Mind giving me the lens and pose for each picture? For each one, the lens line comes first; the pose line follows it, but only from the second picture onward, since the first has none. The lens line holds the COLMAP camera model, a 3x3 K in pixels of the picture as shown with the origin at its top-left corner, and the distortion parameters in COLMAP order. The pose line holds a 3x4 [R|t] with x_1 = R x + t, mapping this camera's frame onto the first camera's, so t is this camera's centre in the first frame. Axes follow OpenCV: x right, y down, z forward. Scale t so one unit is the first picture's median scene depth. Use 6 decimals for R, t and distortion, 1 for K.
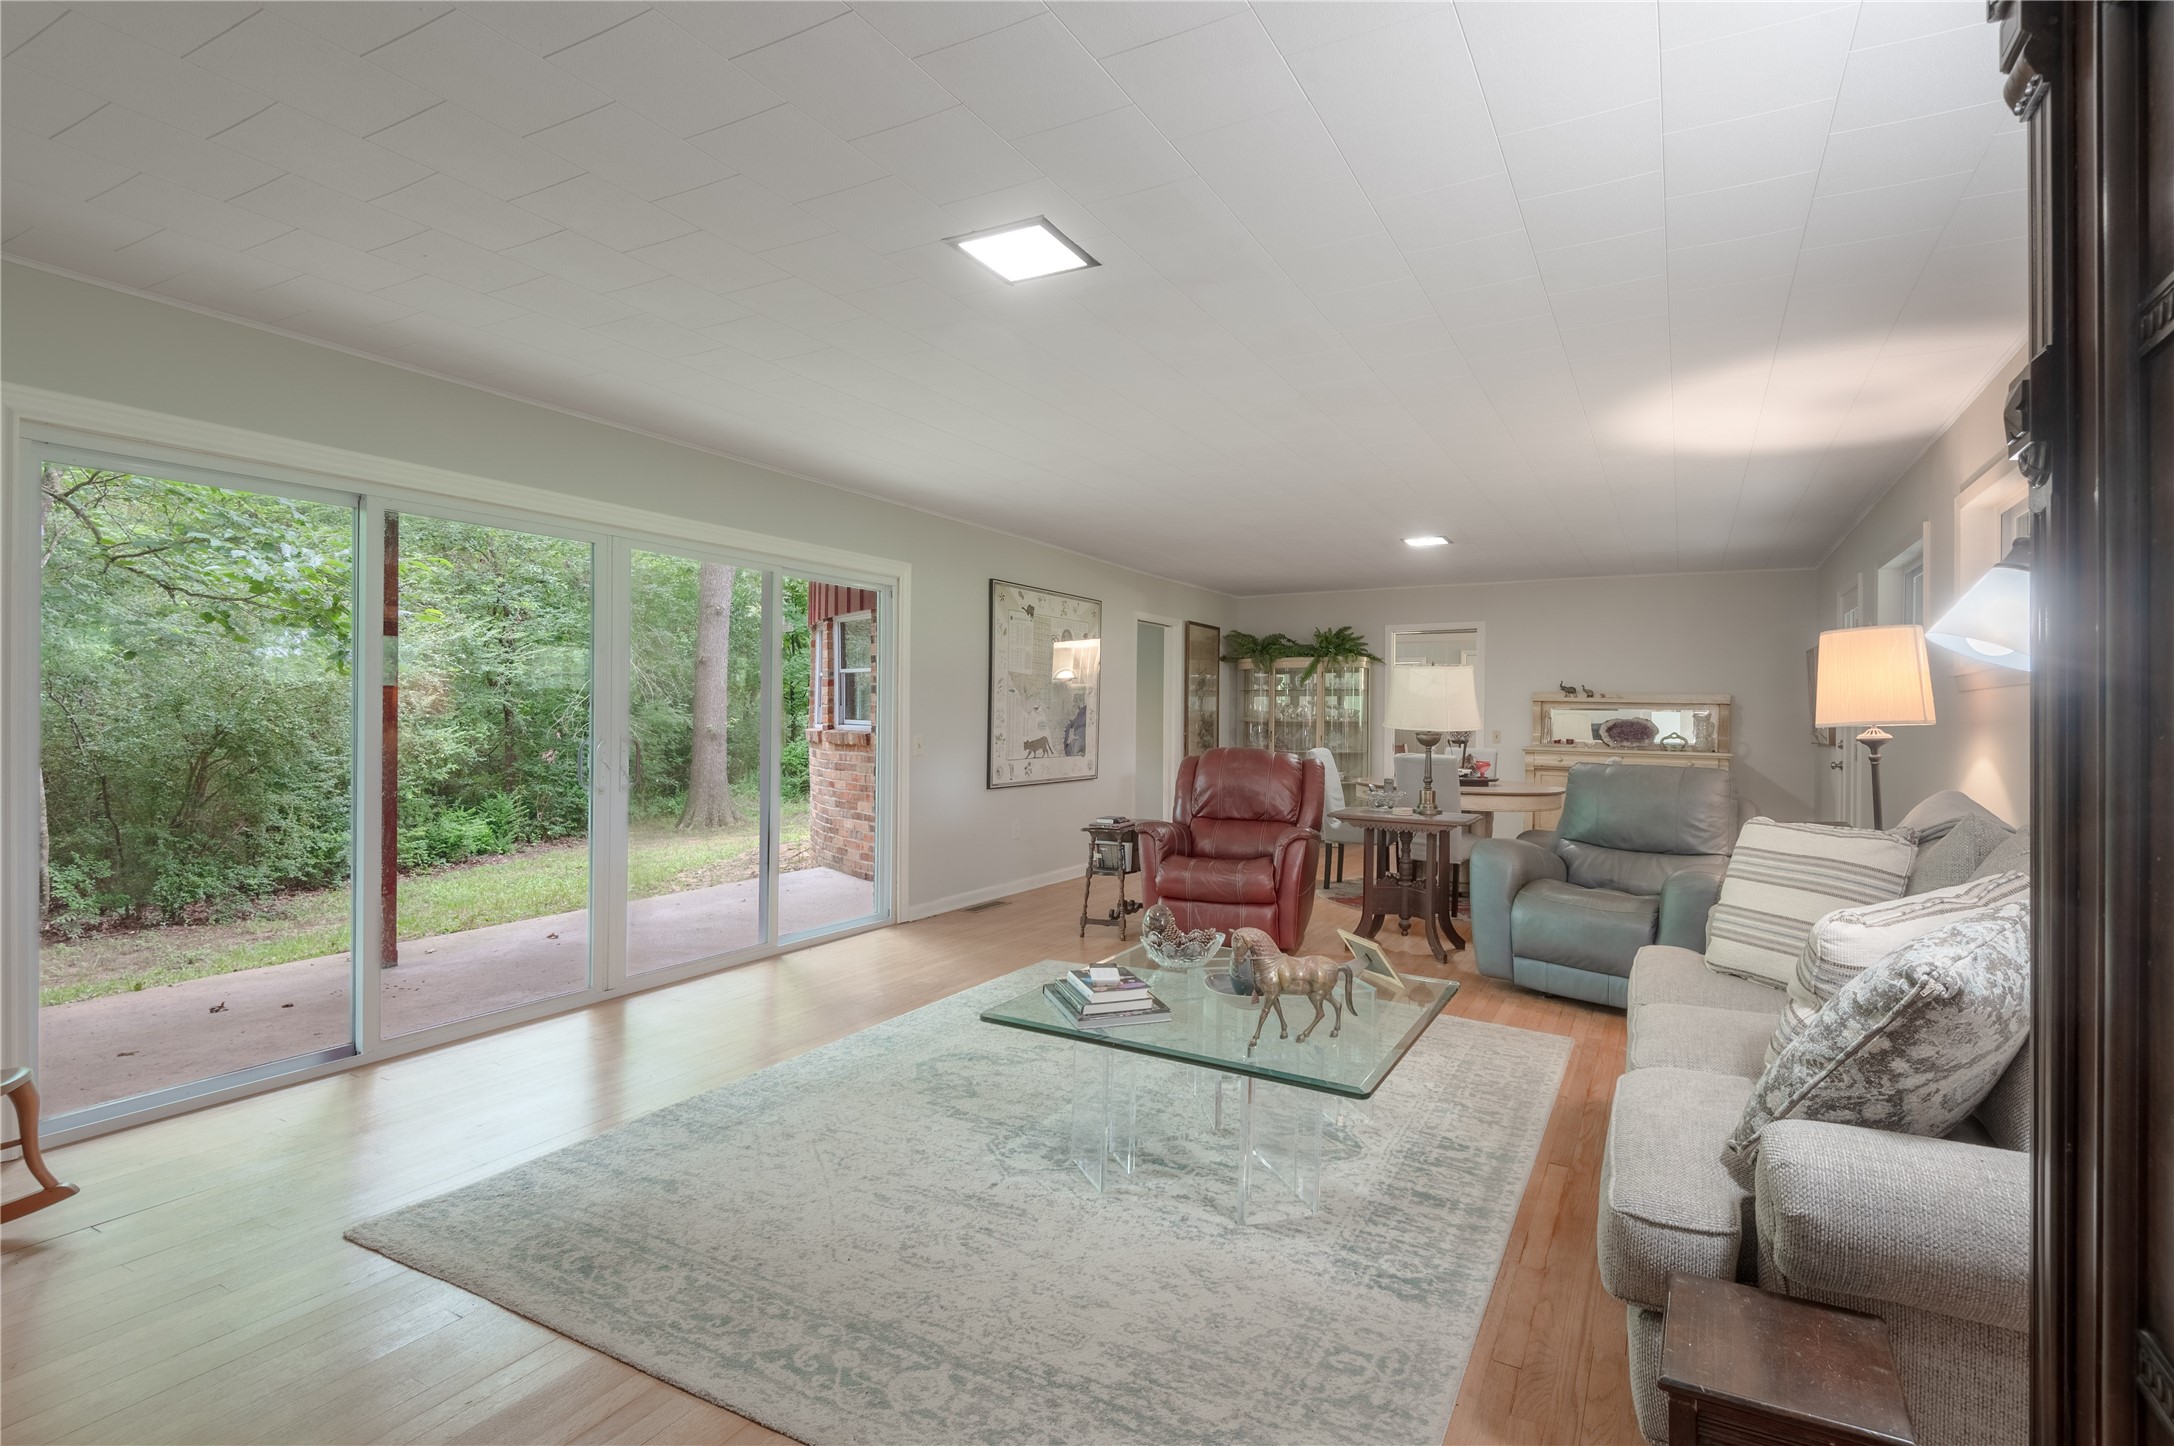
lens RADIAL K [[1013.7, 0, 1125.5], [0, 1013.7, 719.9], [0, 0, 1]] dist [0.011326, -0.005353]
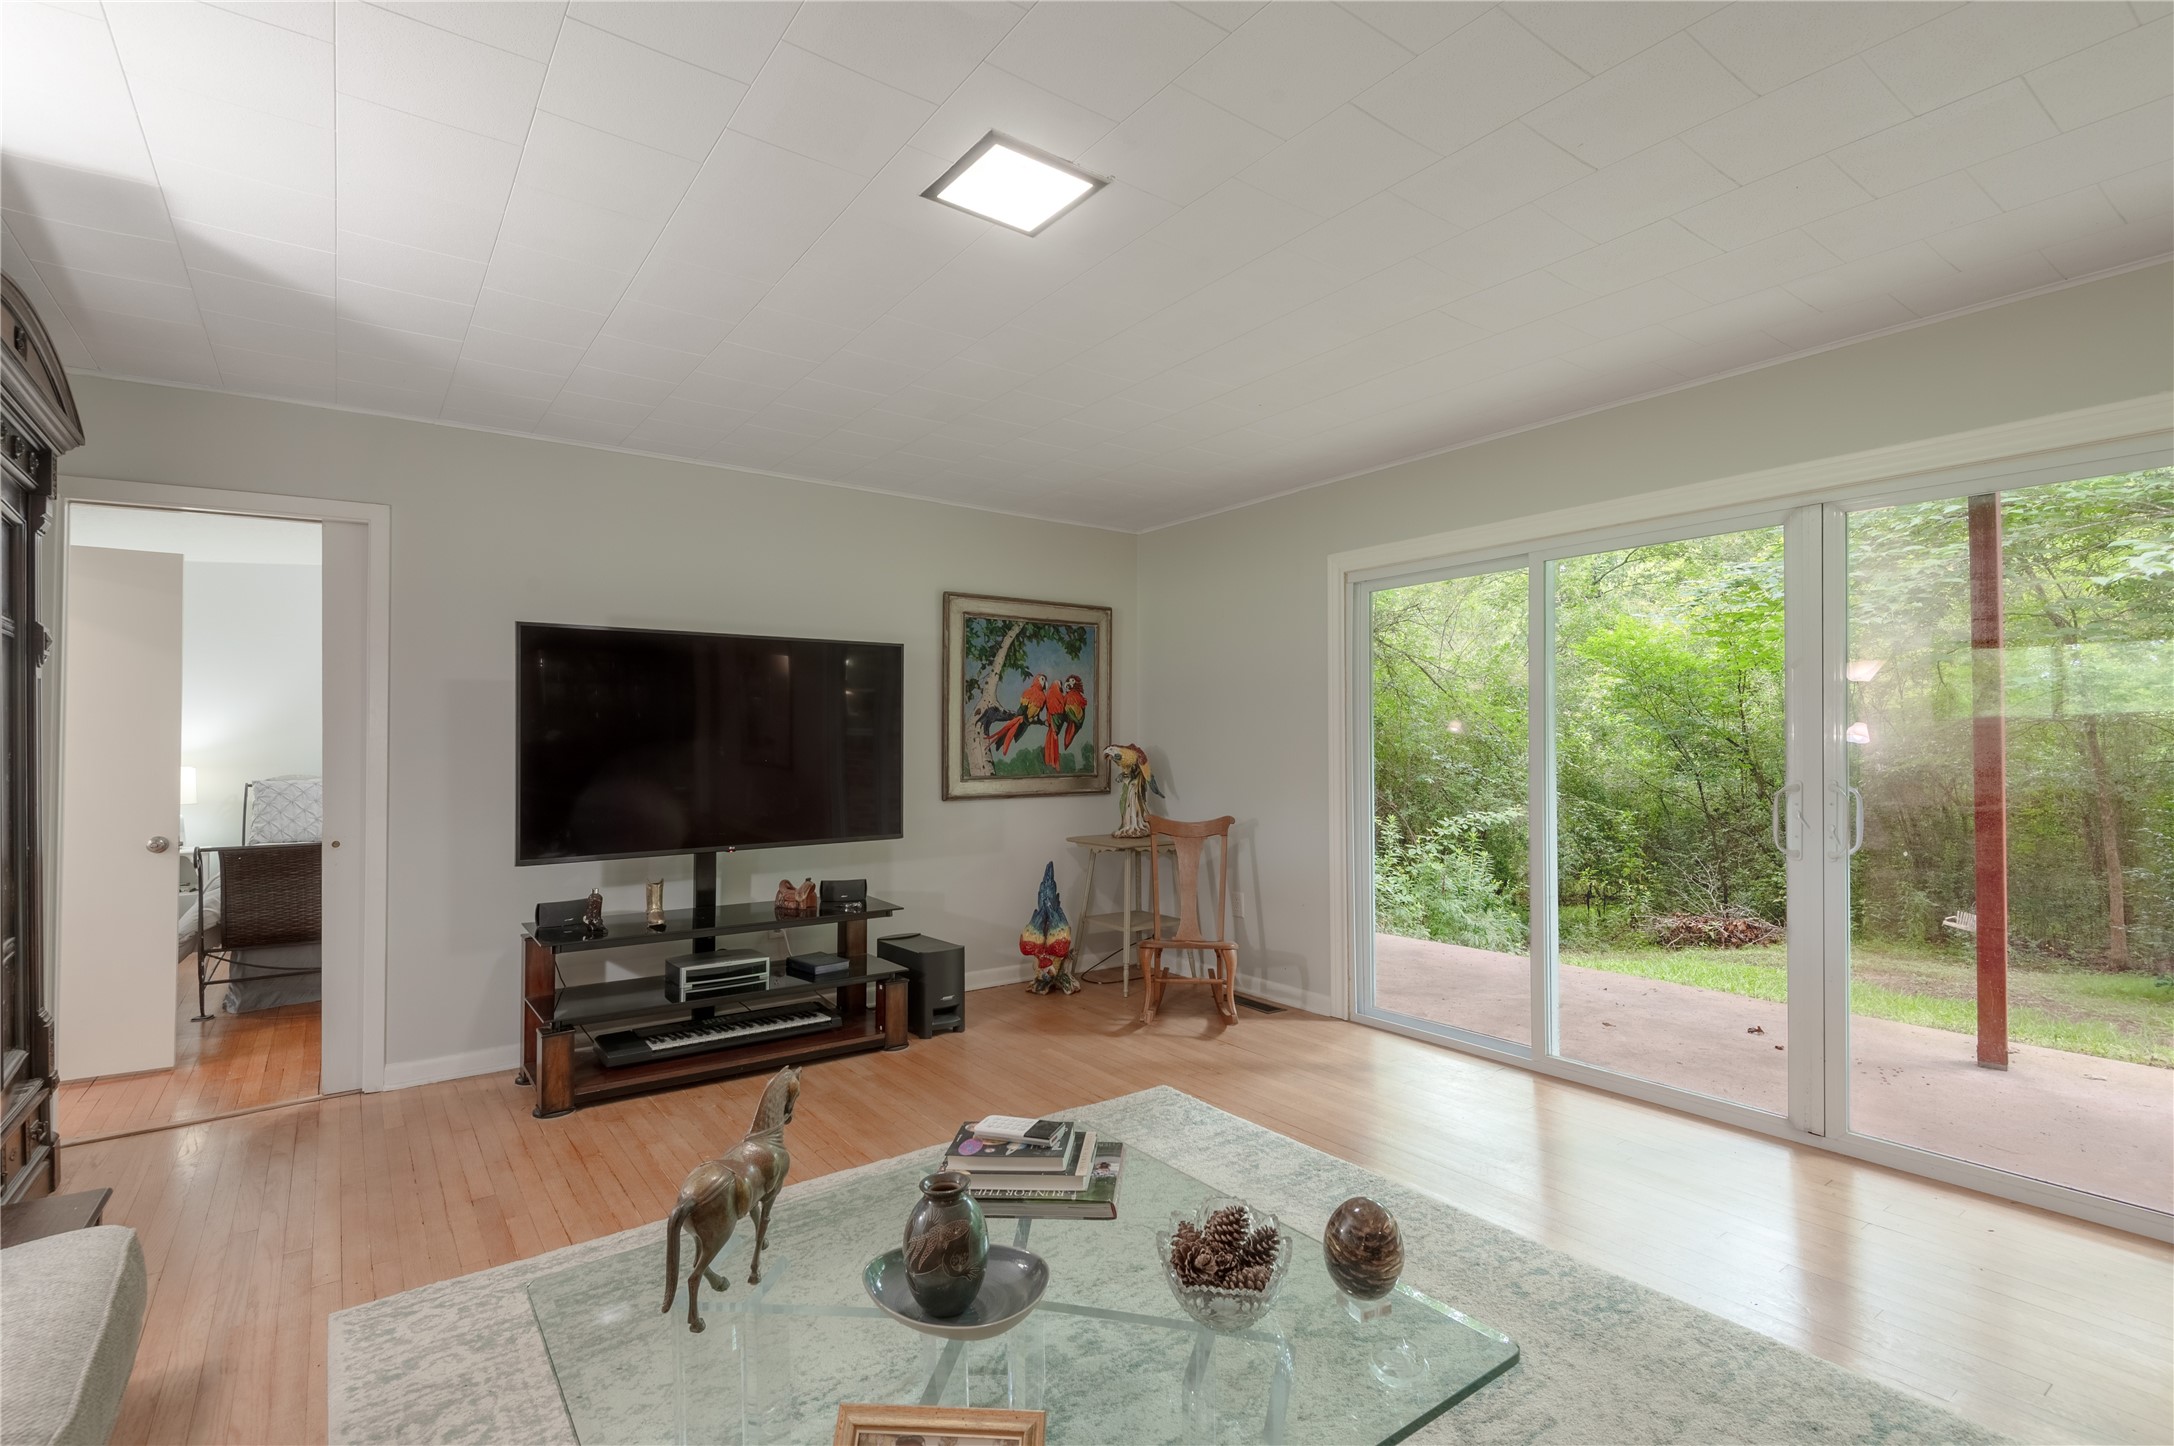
lens RADIAL K [[1013.7, 0, 1093.6], [0, 1013.7, 734.3], [0, 0, 1]] dist [0.011326, -0.005353]
pose [[-0.427019, -0.015862, -0.904103, 0.357560], [-0.007654, 0.999874, -0.013927, -0.003302], [0.904210, 0.000973, -0.427087, 0.827803]]
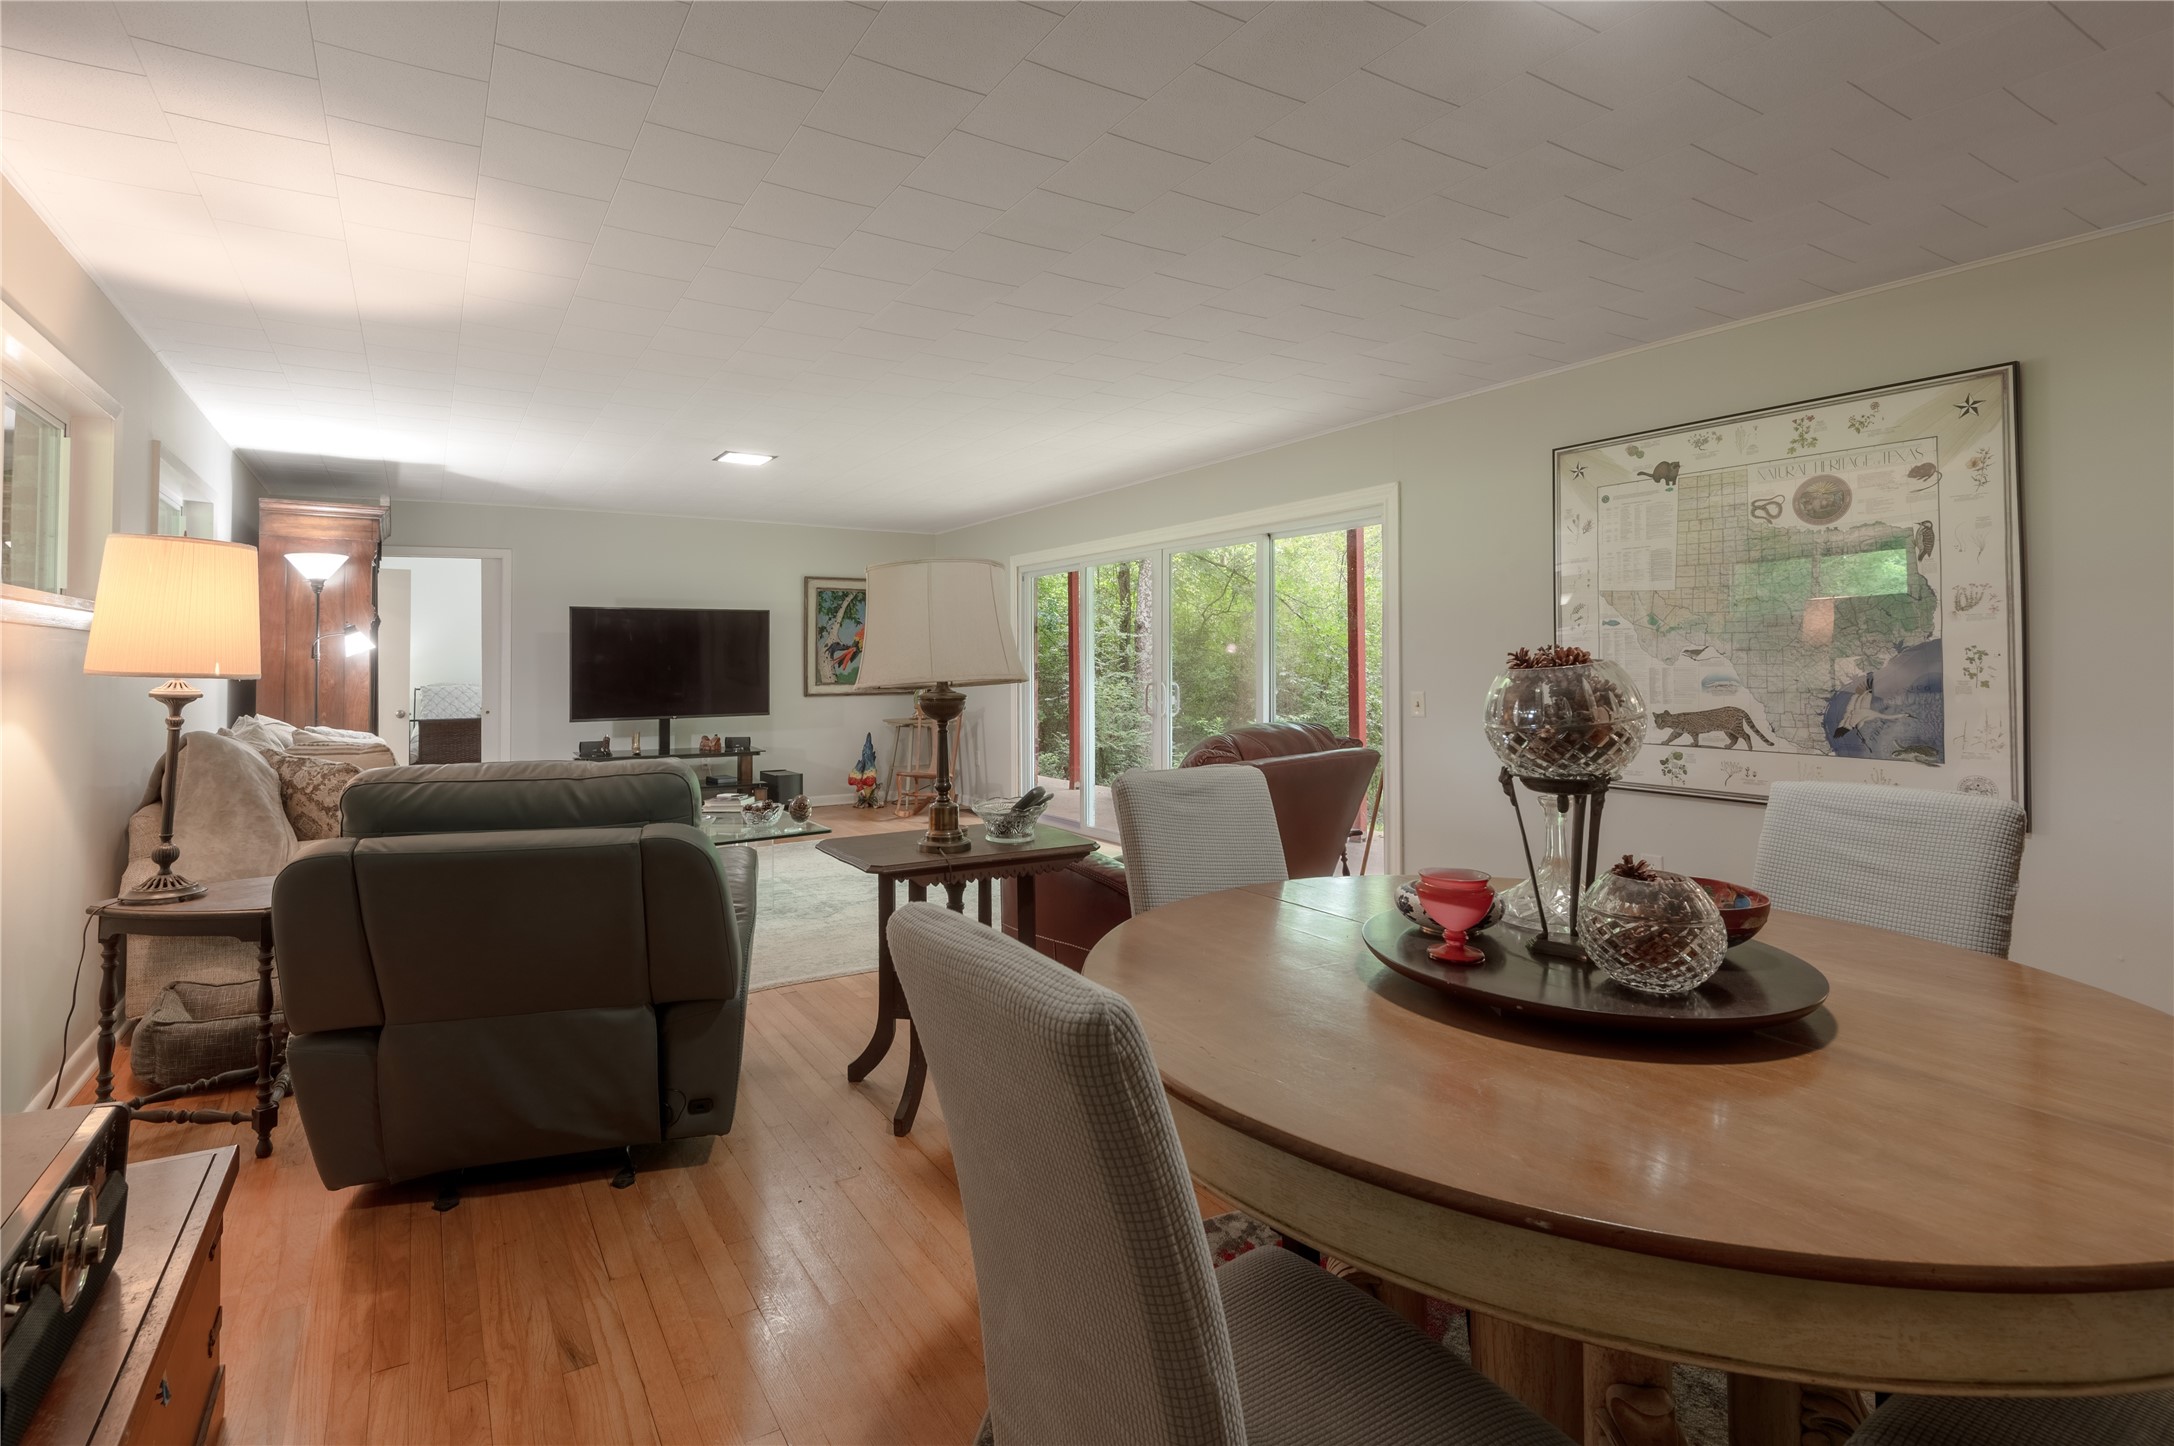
lens RADIAL K [[1013.7, 0, 1035.8], [0, 1013.7, 657.1], [0, 0, 1]] dist [0.011326, -0.005353]
pose [[-0.506288, -0.010336, -0.862303, 0.853106], [-0.004301, 0.999946, -0.009460, -0.003431], [0.862354, -0.001081, -0.506305, 1.540086]]
